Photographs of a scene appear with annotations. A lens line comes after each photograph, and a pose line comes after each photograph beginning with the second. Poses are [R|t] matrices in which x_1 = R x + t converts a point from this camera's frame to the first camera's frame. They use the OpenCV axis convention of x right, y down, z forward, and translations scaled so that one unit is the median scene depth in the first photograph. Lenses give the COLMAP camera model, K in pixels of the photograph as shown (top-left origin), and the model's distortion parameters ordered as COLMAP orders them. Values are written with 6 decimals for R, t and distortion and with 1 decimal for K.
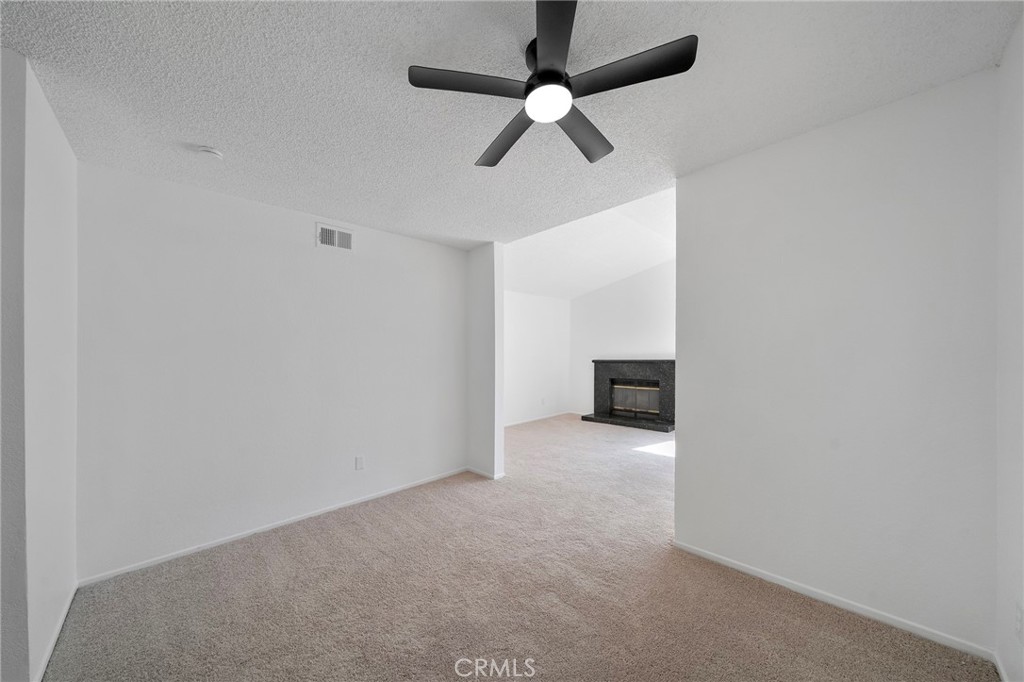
lens RADIAL K [[353.3, 0, 509.4], [0, 353.3, 346.2], [0, 0, 1]] dist [-0.002062, -0.000026]
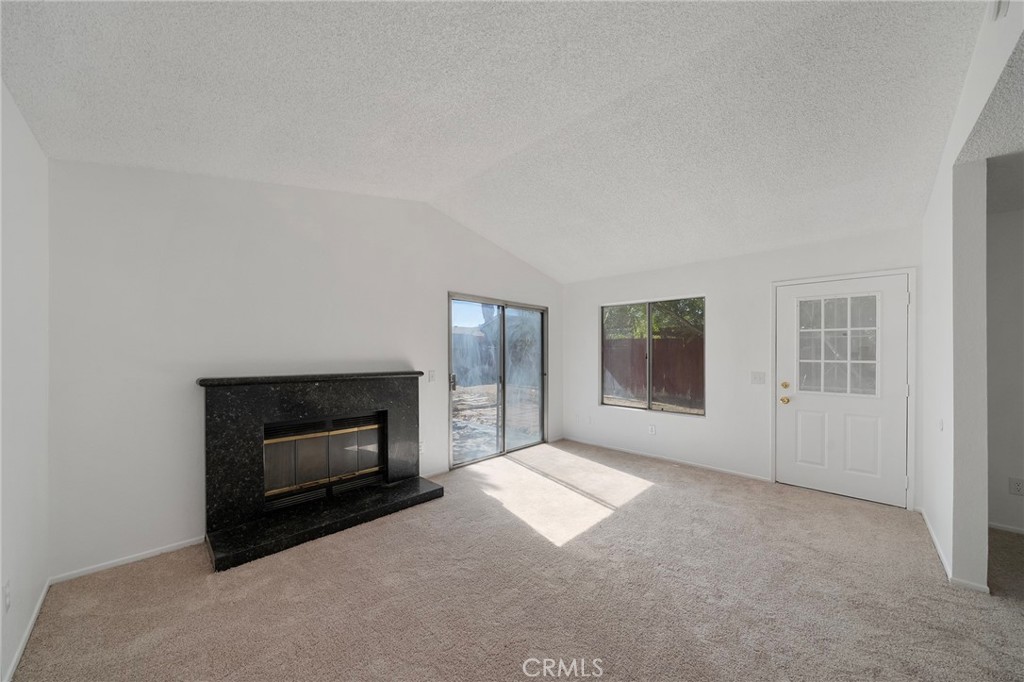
lens RADIAL K [[354.2, 0, 508.5], [0, 354.2, 353.2], [0, 0, 1]] dist [-0.004635, -0.000112]
pose [[-0.024329, 0.018072, 0.999541, -0.114245], [-0.029242, 0.999396, -0.018781, 0.014413], [-0.999276, -0.029686, -0.023786, 0.765663]]
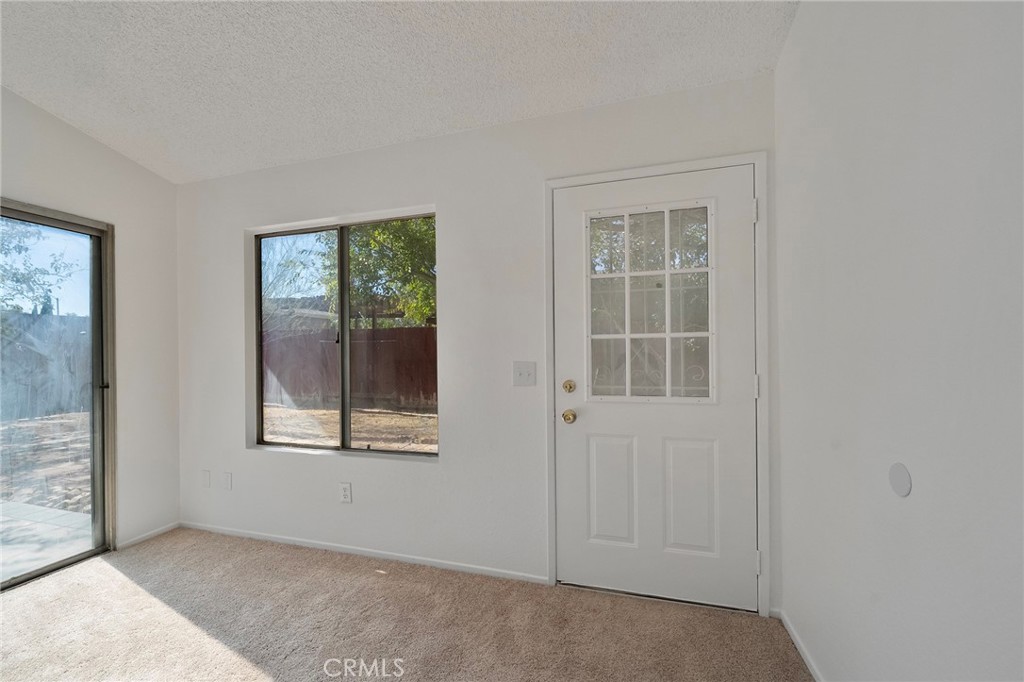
lens RADIAL K [[417.1, 0, 501.7], [0, 417.1, 357.4], [0, 0, 1]] dist [0.000273, 0.000034]
pose [[-0.473050, 0.016705, 0.880877, 0.162395], [-0.001323, 0.999806, -0.019670, 0.025100], [-0.881034, -0.010471, -0.472936, 0.522710]]
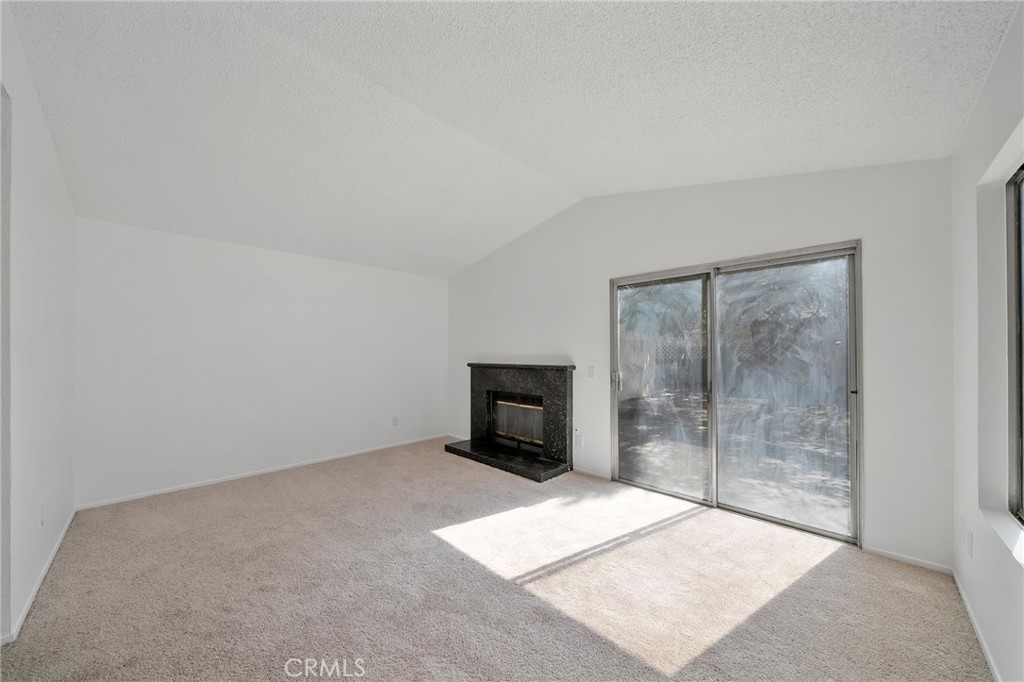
lens RADIAL K [[353.3, 0, 509.4], [0, 353.3, 346.2], [0, 0, 1]] dist [-0.002062, -0.000026]
pose [[0.999892, 0.009009, 0.011624, 0.324401], [-0.009082, 0.999939, 0.006235, 0.000663], [-0.011568, -0.006340, 0.999913, 0.318782]]
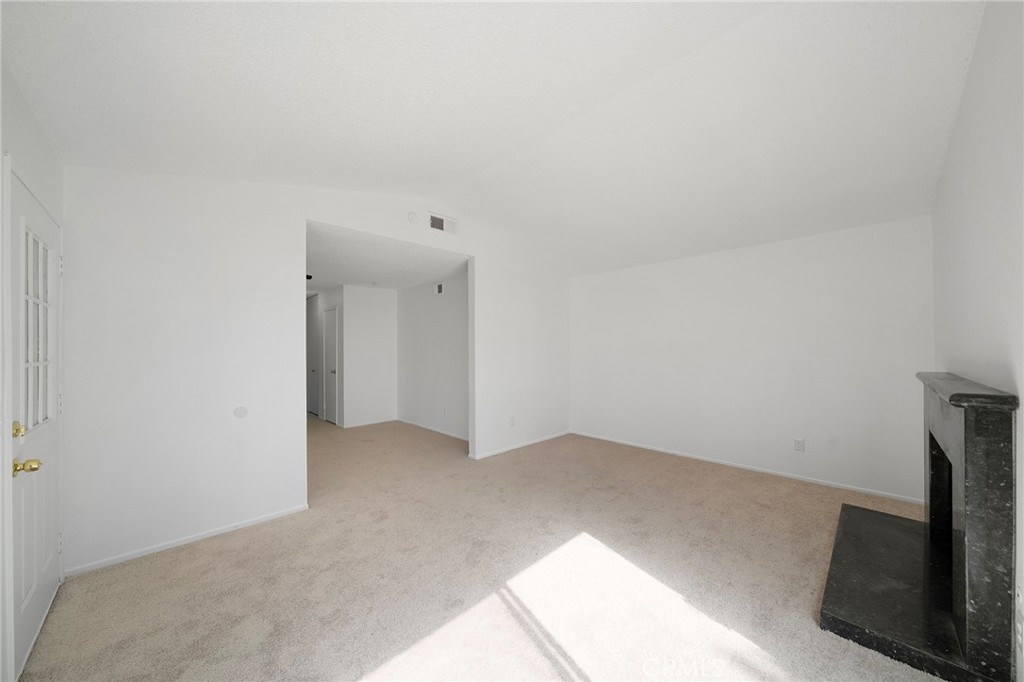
lens RADIAL K [[353.3, 0, 509.4], [0, 353.3, 346.2], [0, 0, 1]] dist [-0.002062, -0.000026]
pose [[0.001324, 0.002630, -0.999996, 0.622952], [0.028247, 0.999597, 0.002666, 0.001093], [0.999600, -0.028250, 0.001249, 0.623902]]
